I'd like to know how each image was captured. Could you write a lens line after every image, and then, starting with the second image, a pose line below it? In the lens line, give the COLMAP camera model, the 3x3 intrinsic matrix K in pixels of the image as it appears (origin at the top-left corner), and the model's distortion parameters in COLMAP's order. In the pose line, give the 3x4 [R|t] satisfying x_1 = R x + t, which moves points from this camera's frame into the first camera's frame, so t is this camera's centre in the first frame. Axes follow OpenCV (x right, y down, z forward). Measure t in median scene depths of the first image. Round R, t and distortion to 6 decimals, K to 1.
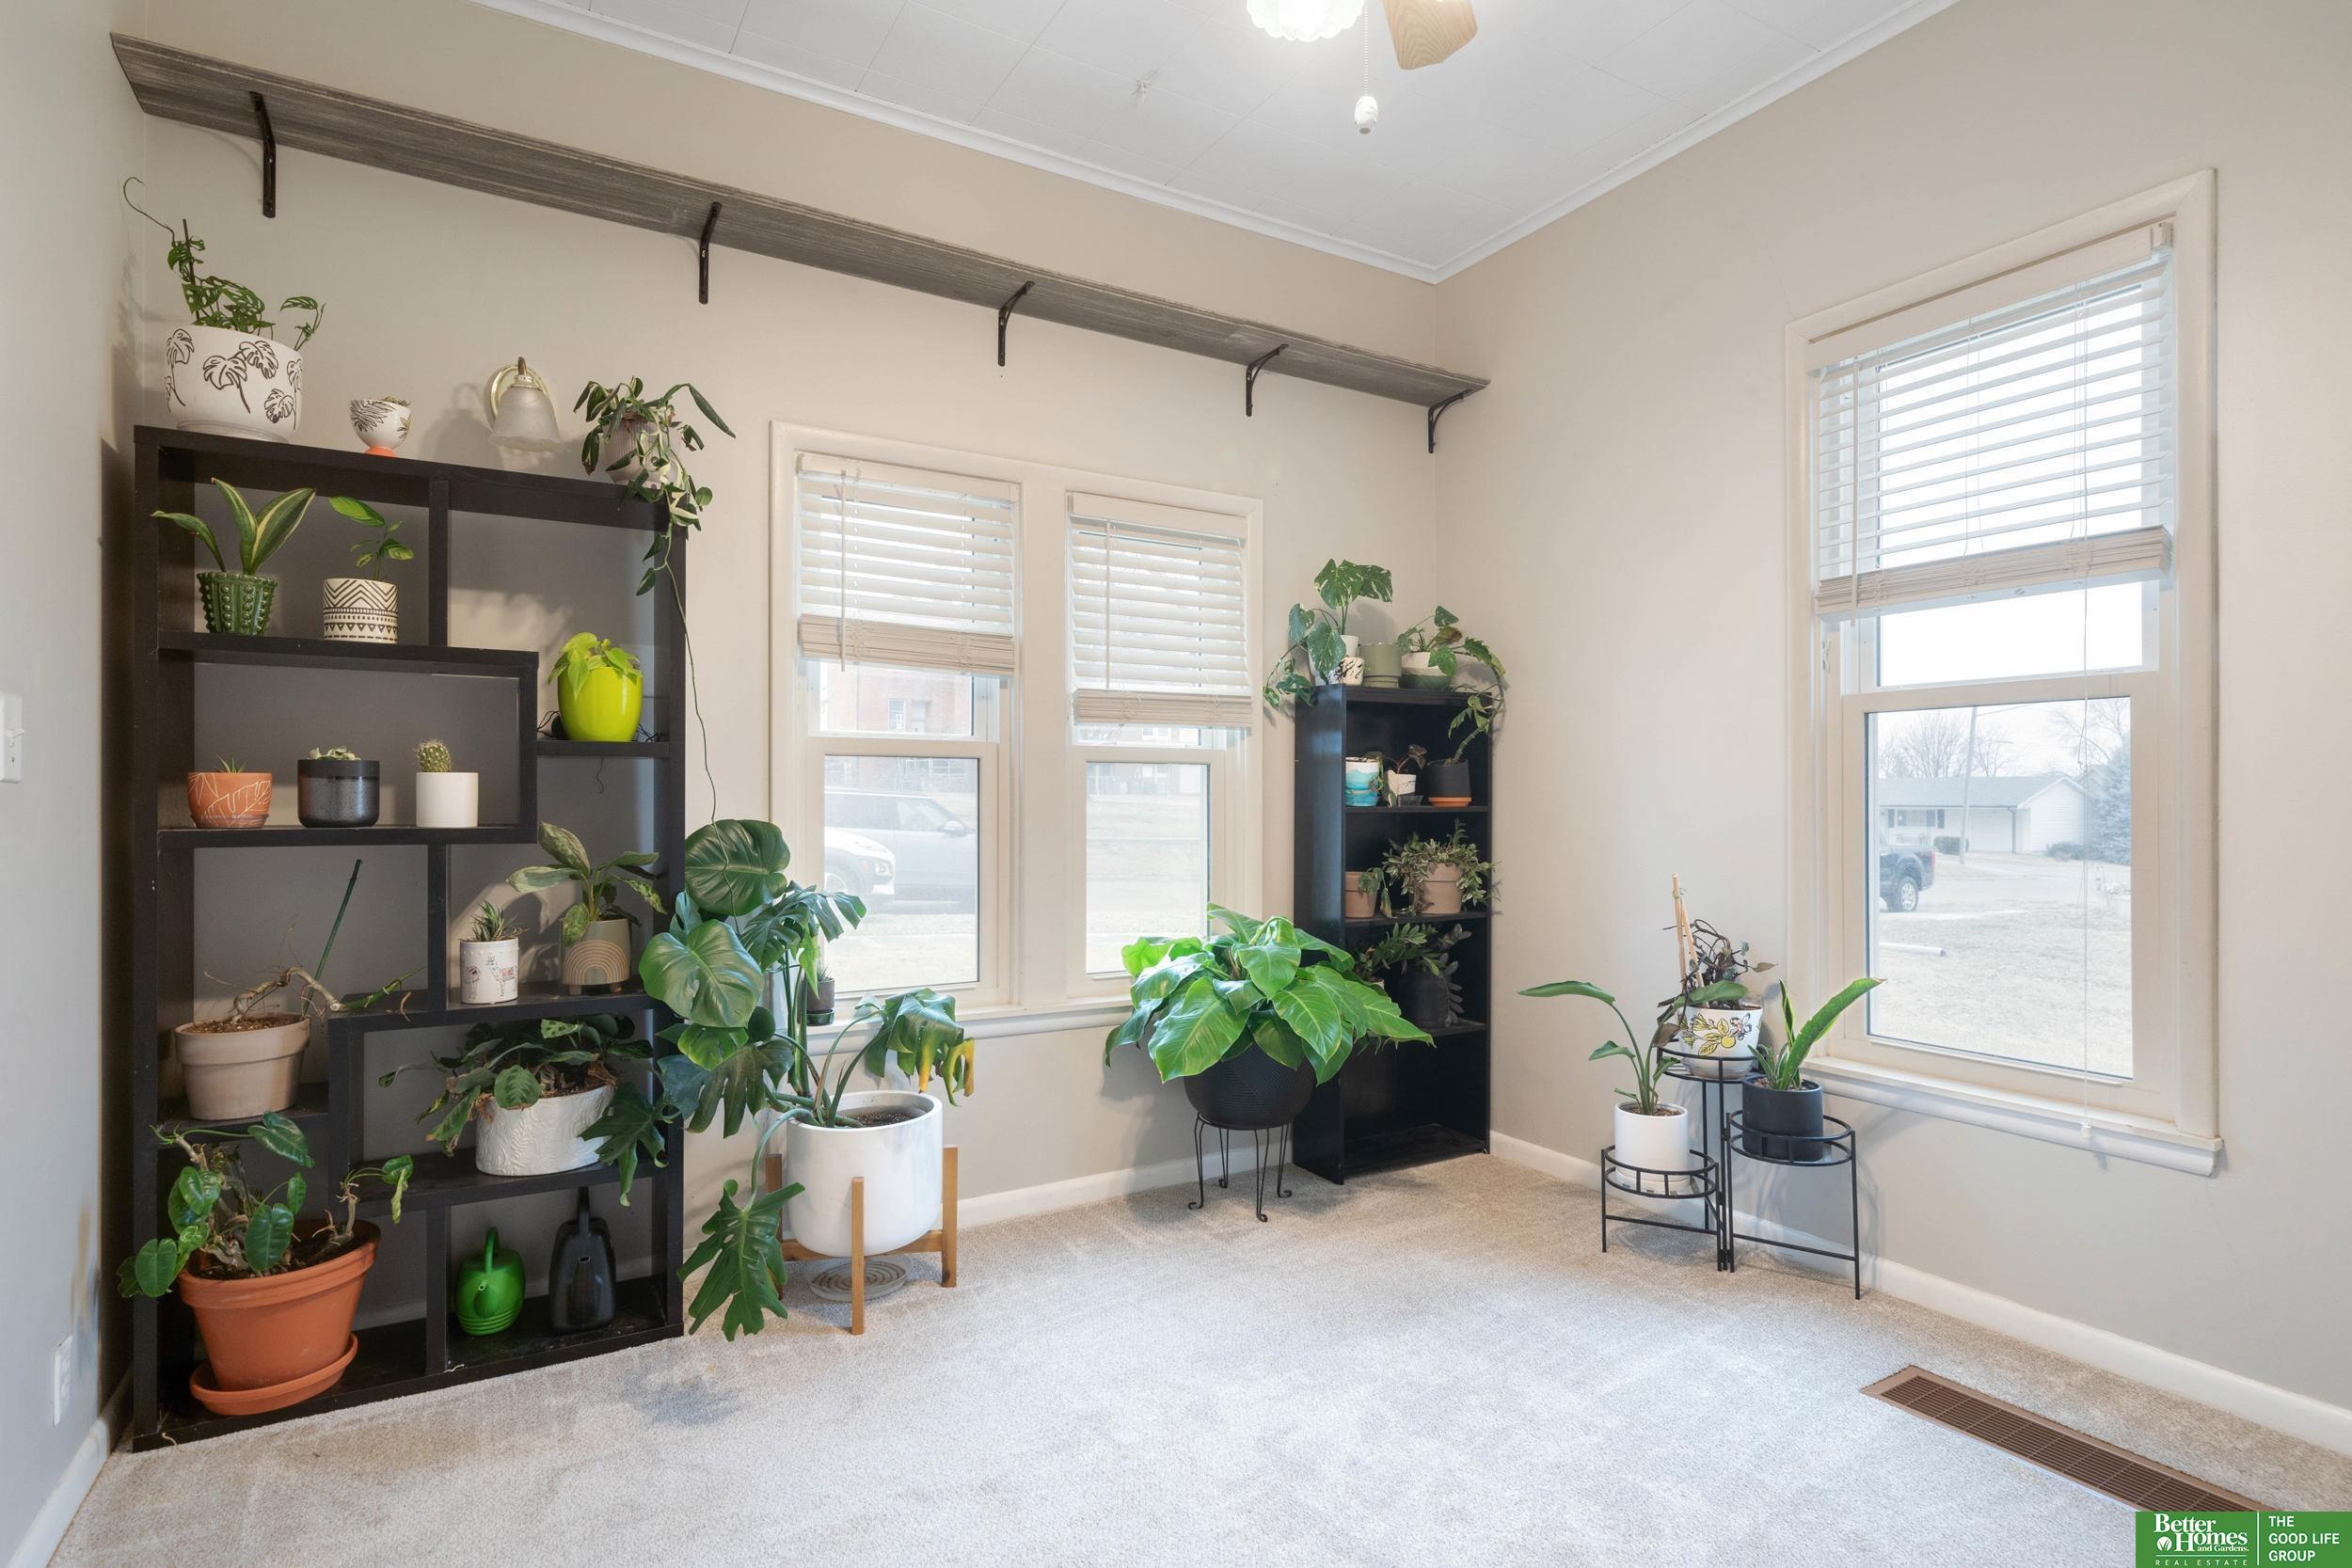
lens RADIAL K [[1186.1, 0, 1176.0], [0, 1186.1, 784.0], [0, 0, 1]] dist [-0.000926, -0.000600]
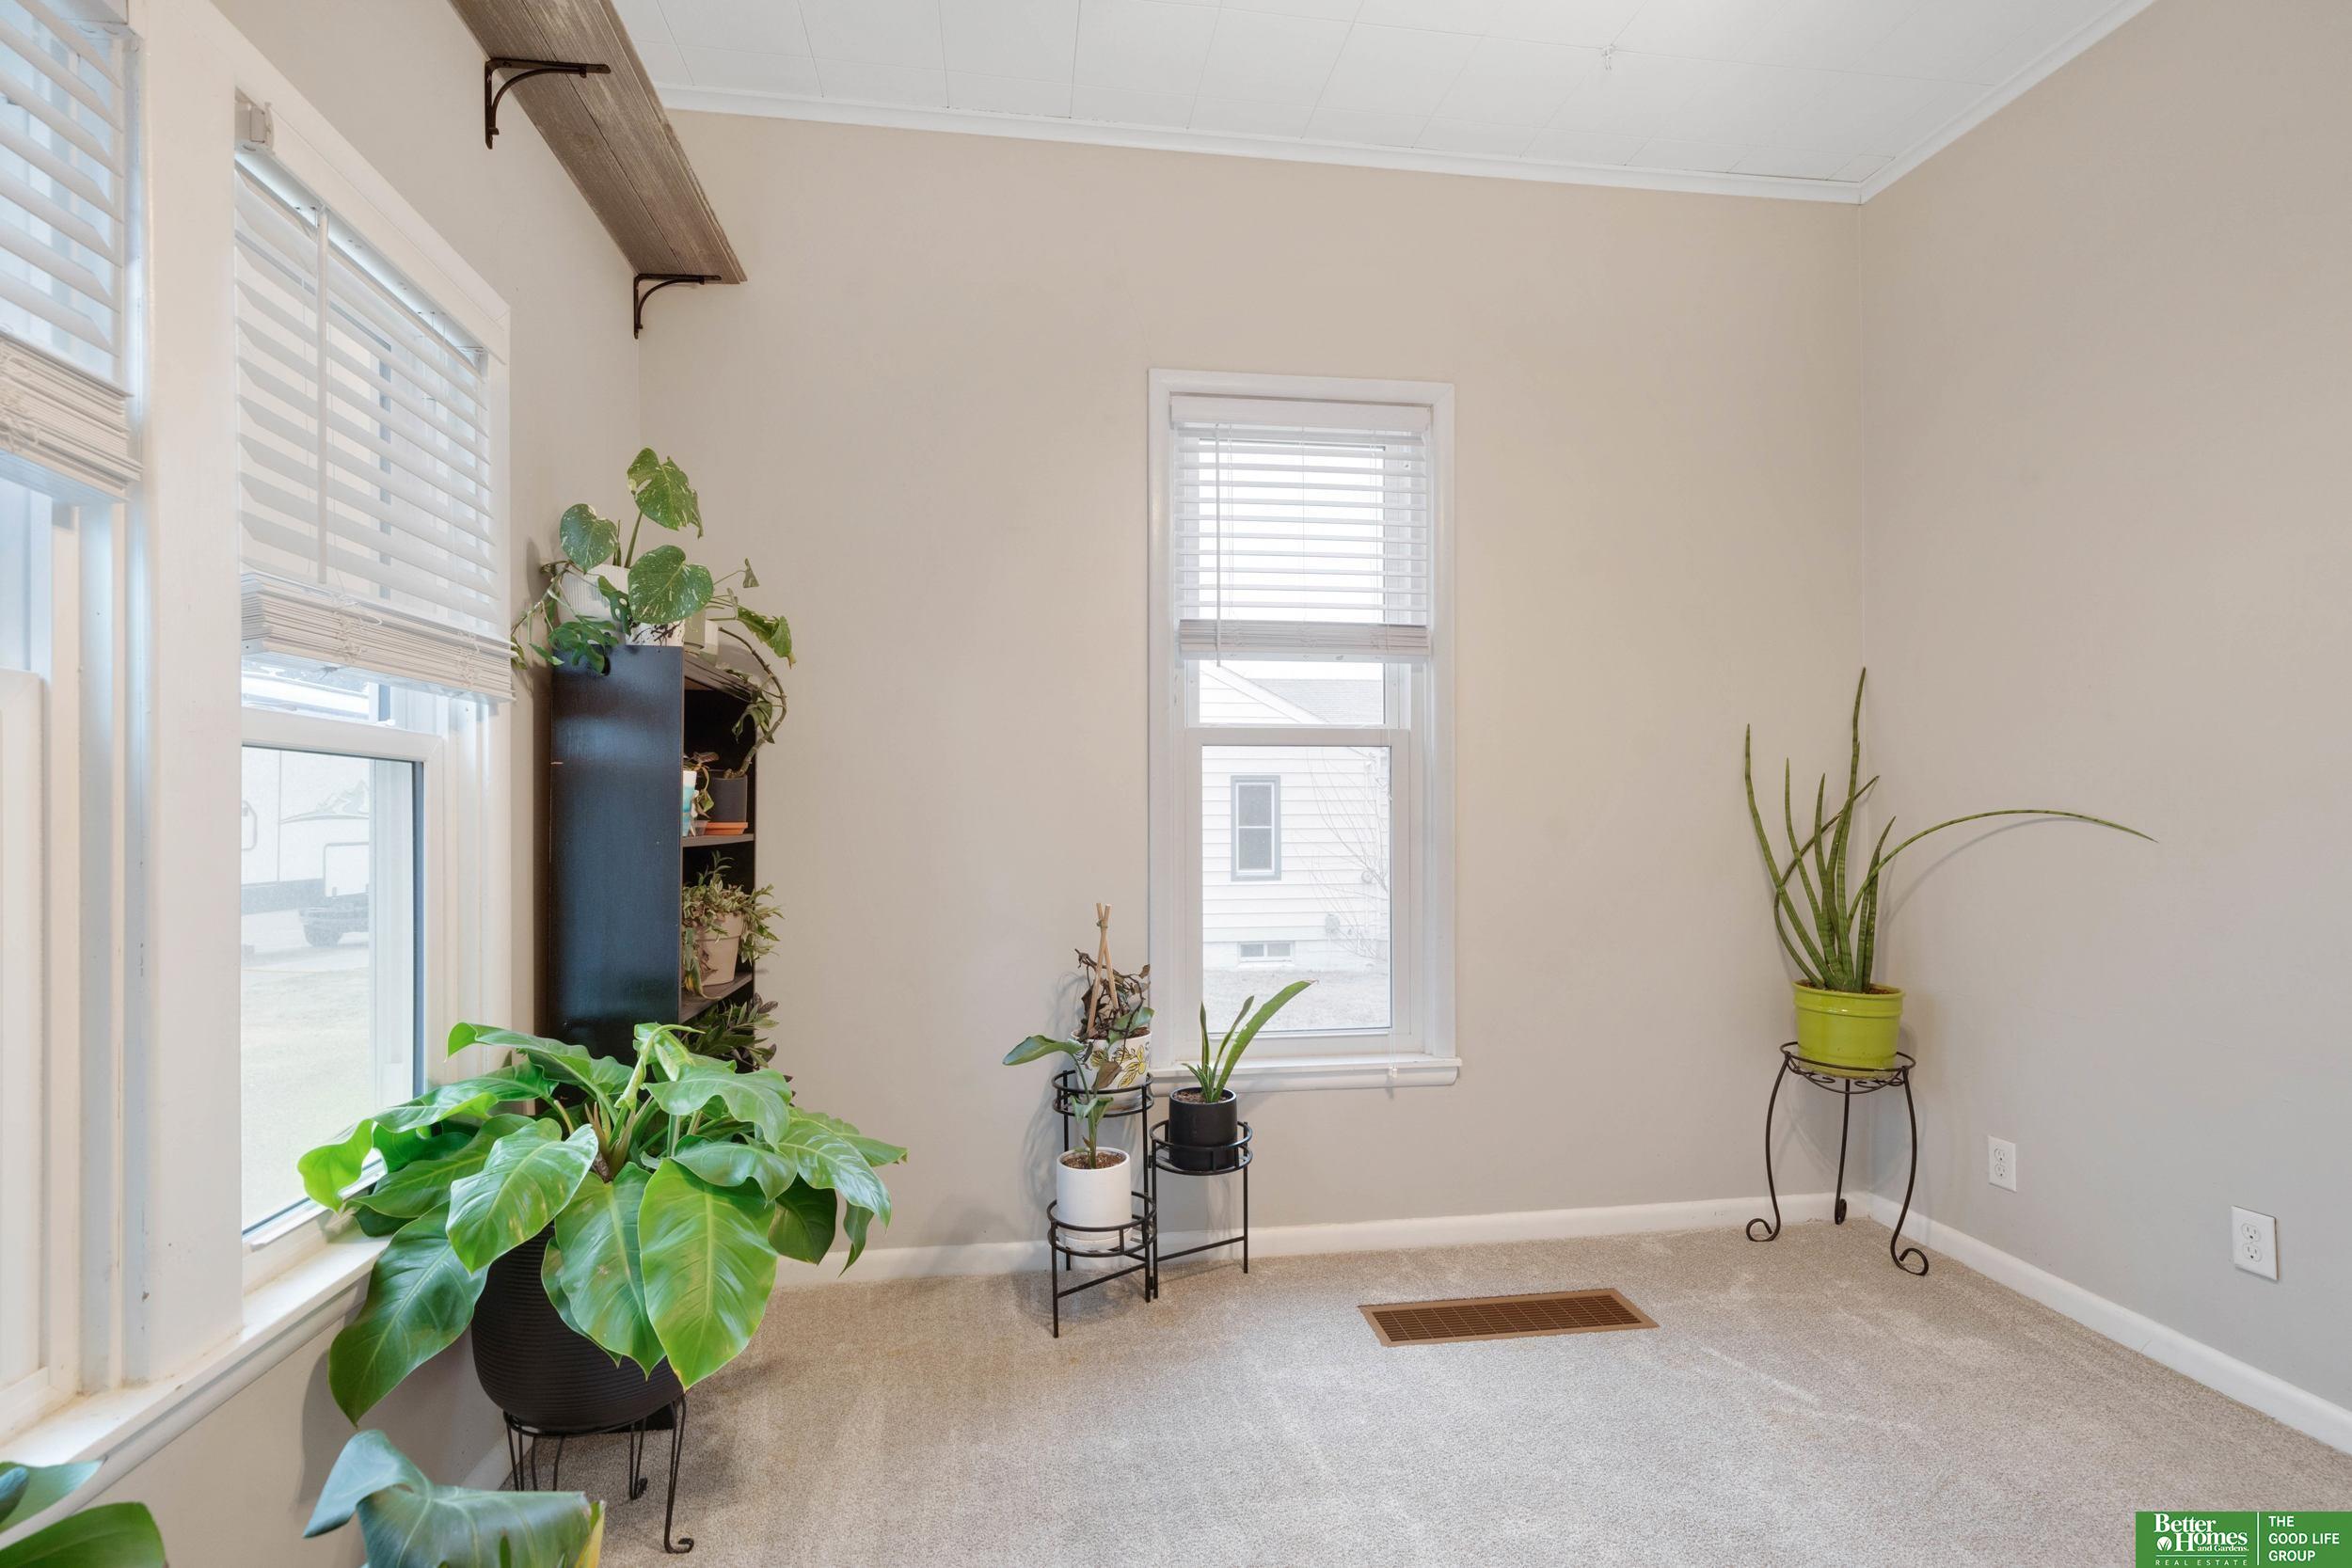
lens RADIAL K [[1074.9, 0, 1174.2], [0, 1074.9, 803.8], [0, 0, 1]] dist [0.002662, -0.000124]
pose [[0.379409, 0.010519, 0.925169, -0.362716], [-0.010377, 0.999921, -0.007113, 0.002906], [-0.925171, -0.006902, 0.379488, 0.639728]]
